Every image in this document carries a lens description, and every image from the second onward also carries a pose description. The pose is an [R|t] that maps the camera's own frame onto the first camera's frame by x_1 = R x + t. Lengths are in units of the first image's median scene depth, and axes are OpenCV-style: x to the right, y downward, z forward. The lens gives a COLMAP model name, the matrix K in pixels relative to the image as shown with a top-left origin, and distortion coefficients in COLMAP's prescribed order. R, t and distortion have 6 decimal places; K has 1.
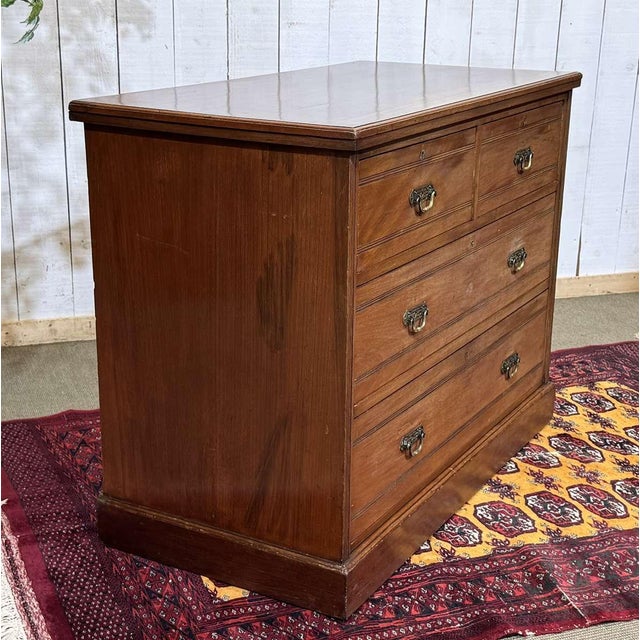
lens RADIAL K [[1140.1, 0, 326.4], [0, 1140.1, 331.3], [0, 0, 1]] dist [0.137319, -0.128318]
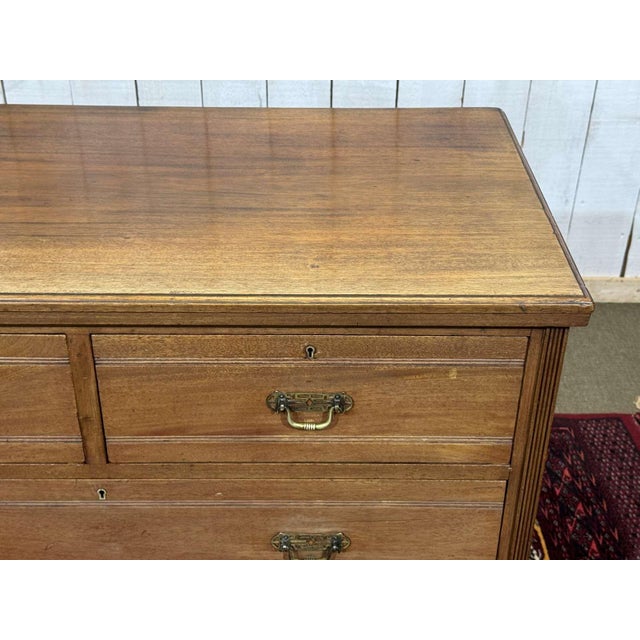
lens RADIAL K [[943.7, 0, 320.0], [0, 943.7, 320.0], [0, 0, 1]] dist [0.107710, 0.009944]
pose [[0.933606, 0.185491, -0.306550, 0.413763], [-0.100490, 0.956780, 0.272897, -0.316240], [0.343921, -0.223973, 0.911896, 0.595710]]
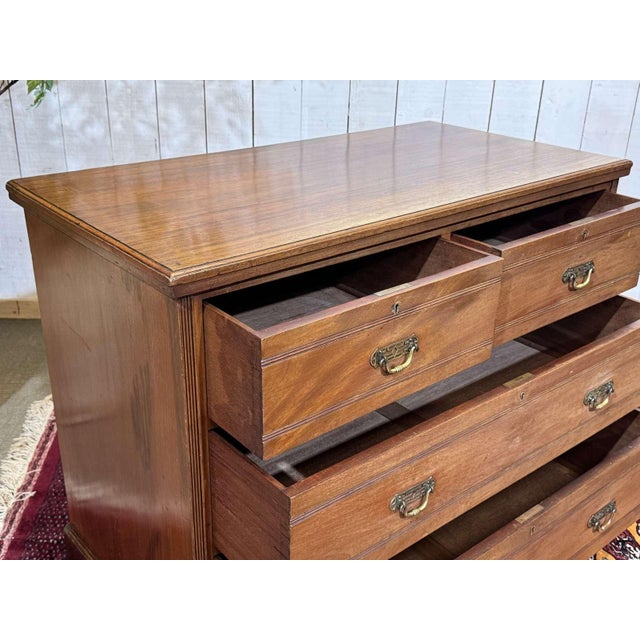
lens RADIAL K [[742.1, 0, 320.9], [0, 742.1, 325.8], [0, 0, 1]] dist [0.201304, -0.493393]
pose [[0.936817, 0.153557, -0.314315, 0.232714], [-0.115503, 0.983895, 0.136421, -0.174359], [0.330201, -0.091497, 0.939466, 0.404254]]
